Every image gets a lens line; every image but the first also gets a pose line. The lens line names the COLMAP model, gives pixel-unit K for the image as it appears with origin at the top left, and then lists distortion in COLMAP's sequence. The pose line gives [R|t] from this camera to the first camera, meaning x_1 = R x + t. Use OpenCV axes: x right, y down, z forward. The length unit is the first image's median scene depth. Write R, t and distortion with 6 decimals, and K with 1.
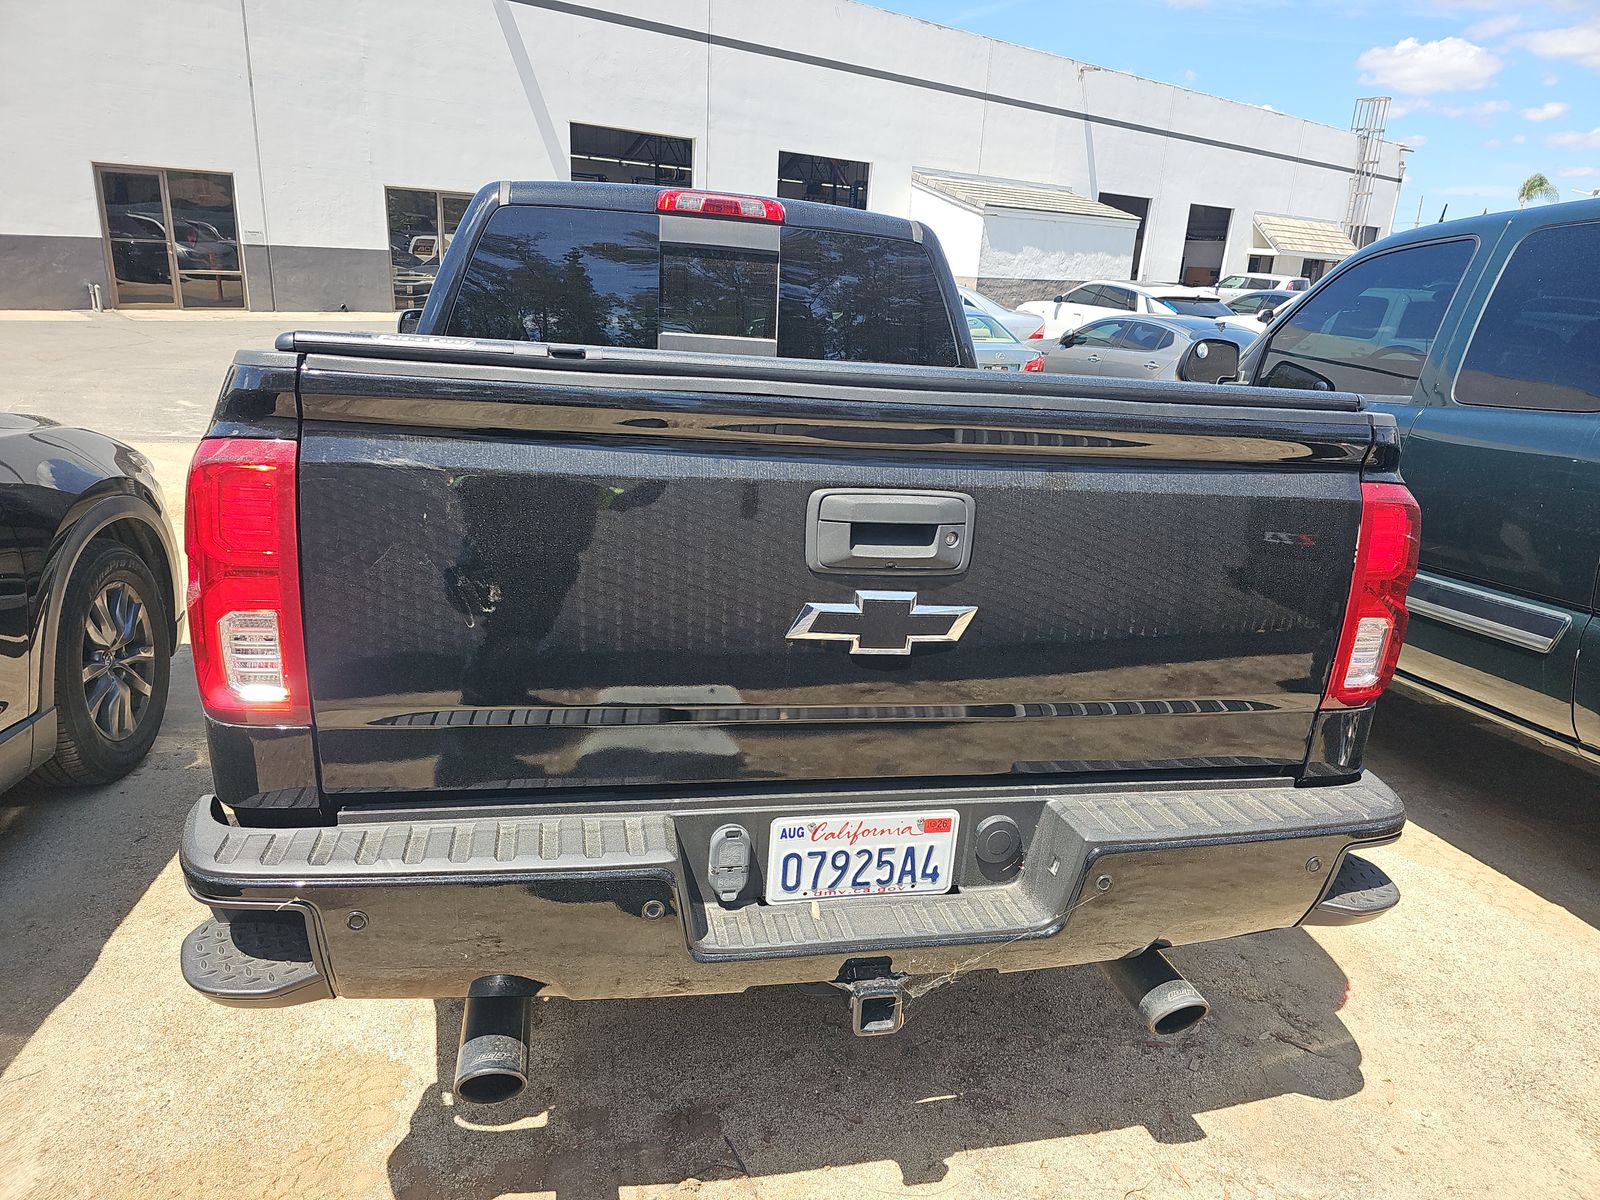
lens RADIAL K [[1068.7, 0, 803.2], [0, 1068.7, 592.1], [0, 0, 1]] dist [0.029950, -0.020225]
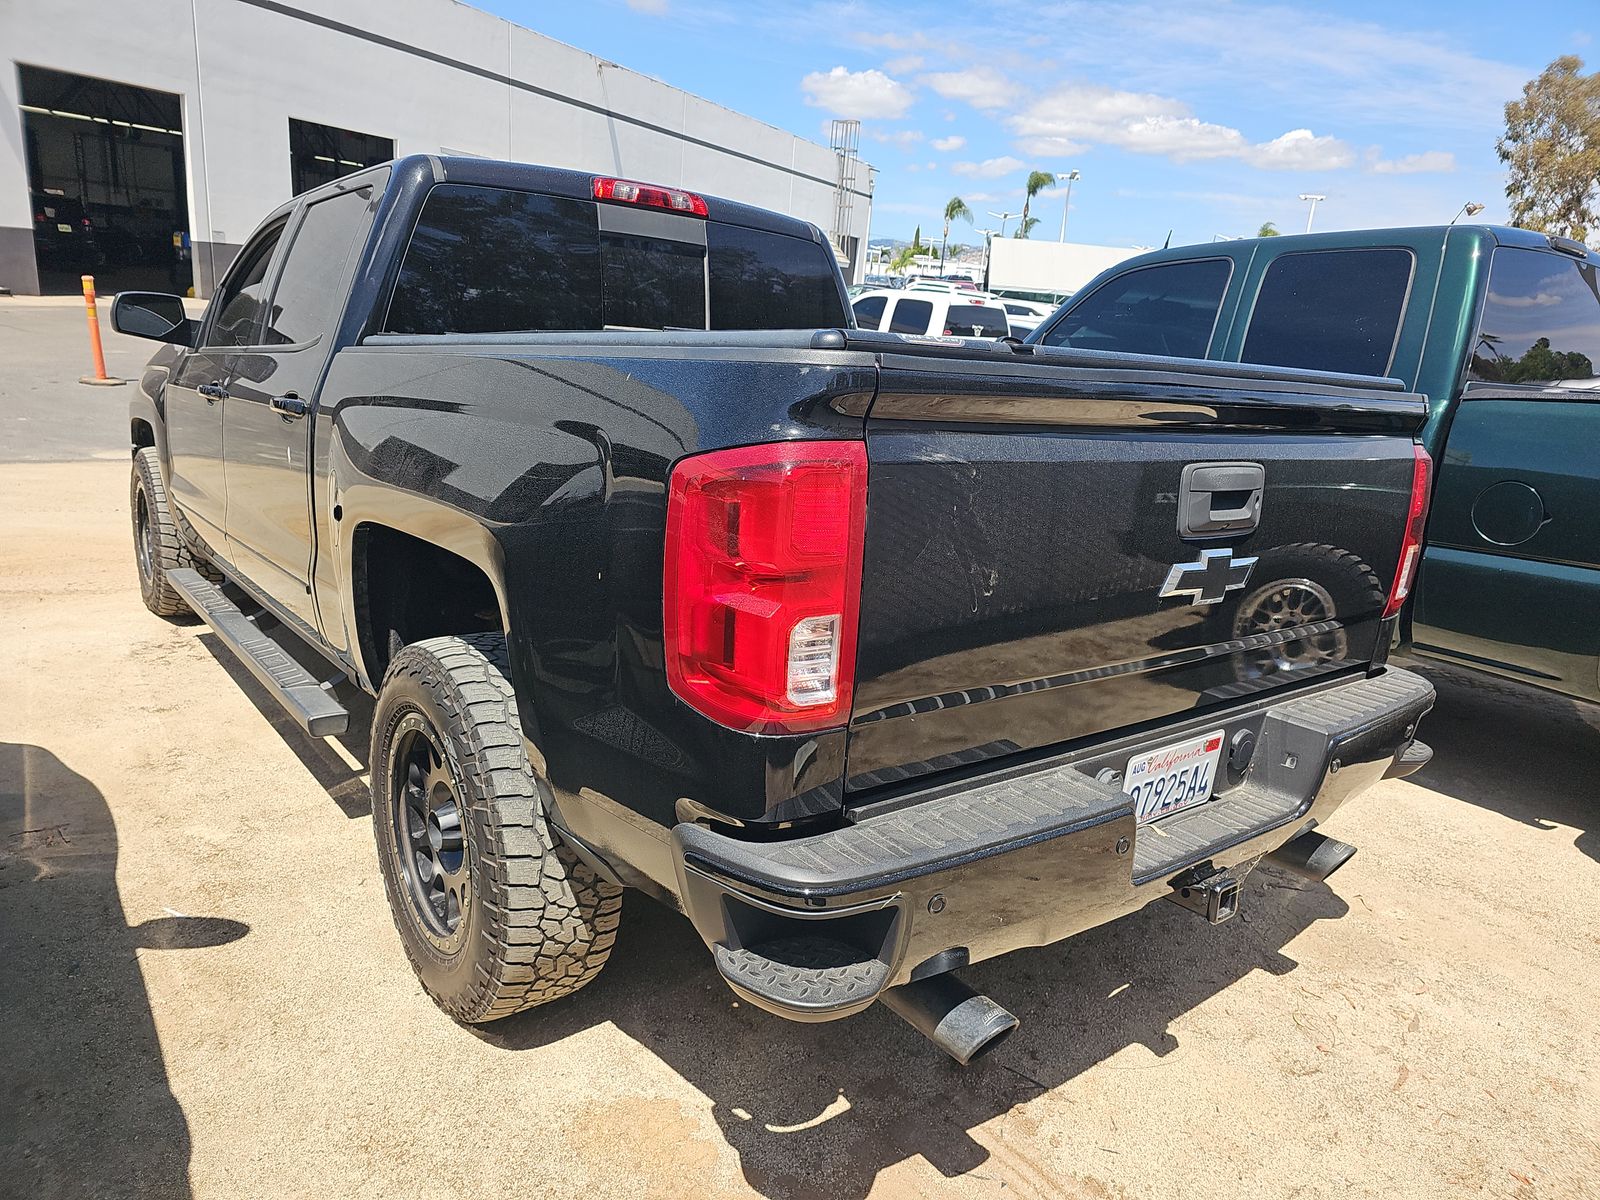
lens RADIAL K [[1068.7, 0, 805.9], [0, 1068.7, 615.6], [0, 0, 1]] dist [0.029950, -0.020225]
pose [[0.900374, -0.107754, 0.421564, -0.668923], [0.097355, 0.994177, 0.046187, -0.021581], [-0.424086, -0.000544, 0.905622, 0.092886]]
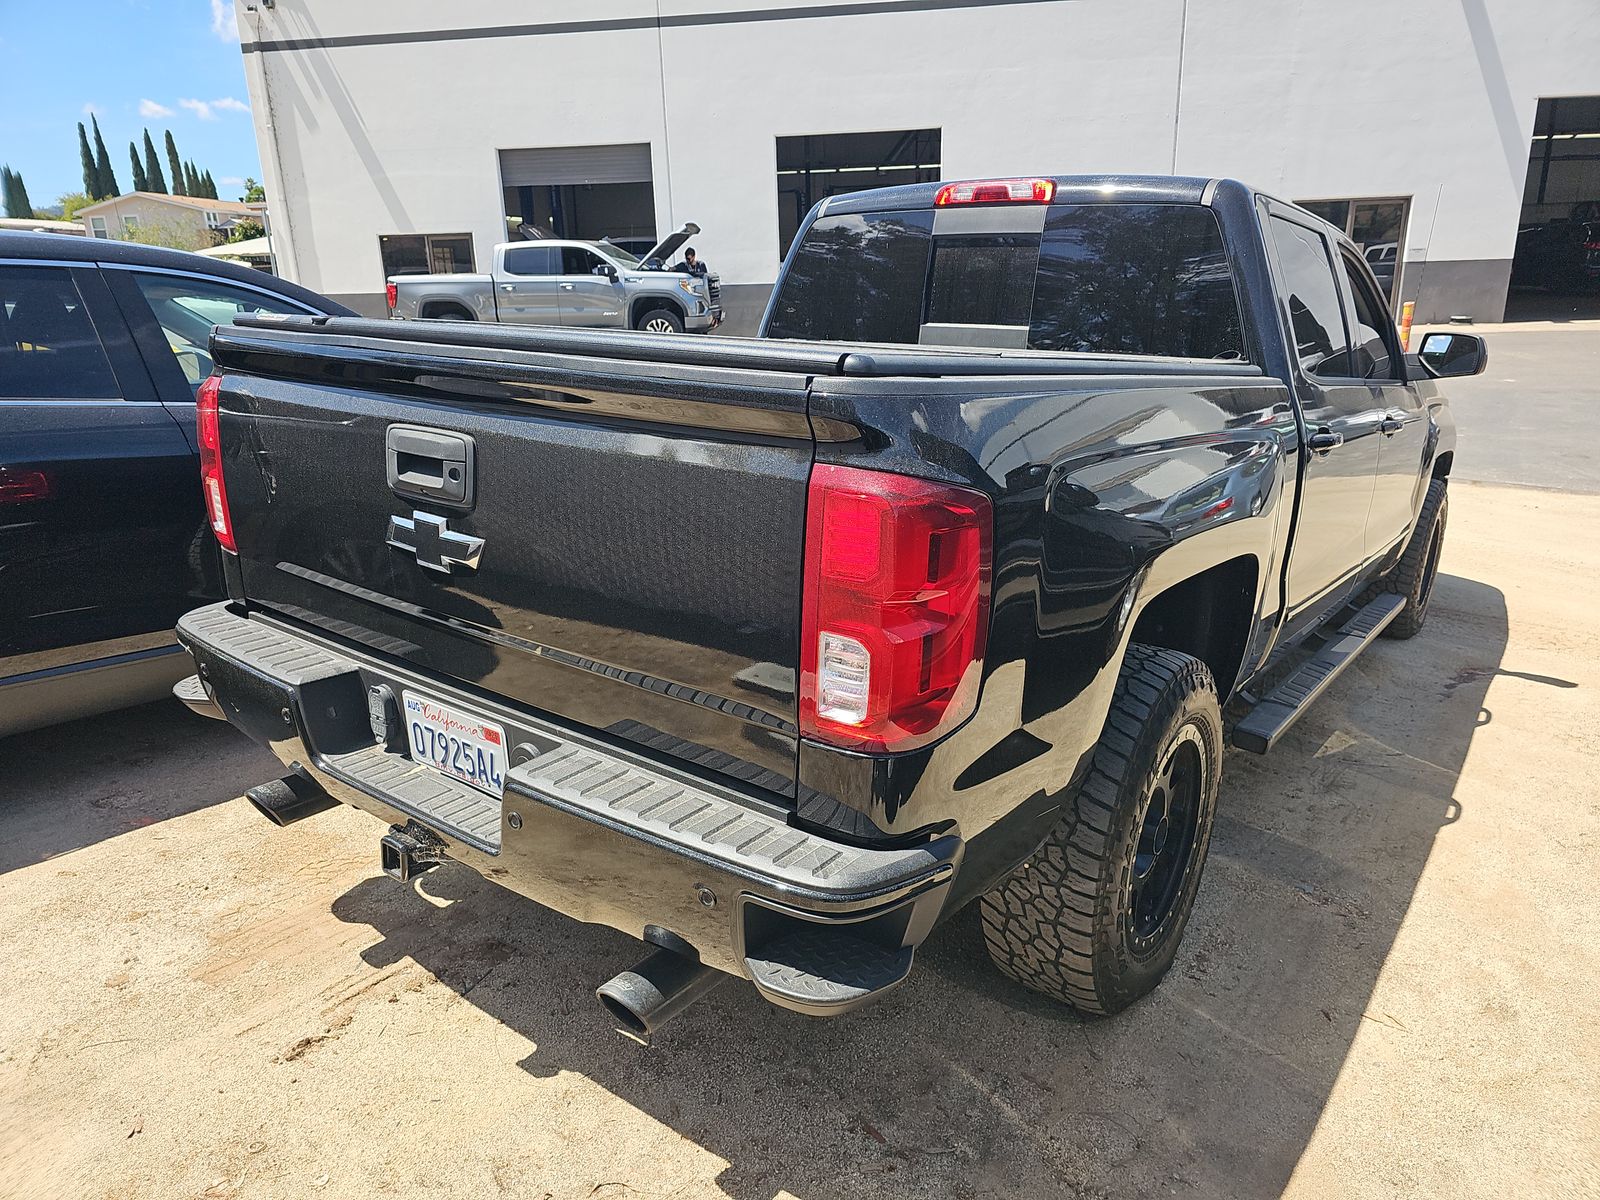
lens RADIAL K [[1068.7, 0, 785.8], [0, 1068.7, 609.2], [0, 0, 1]] dist [0.029950, -0.020225]
pose [[0.639734, 0.165538, -0.750558, 0.992506], [-0.172587, 0.982532, 0.069597, -0.038970], [0.748969, 0.085013, 0.657129, 0.414674]]
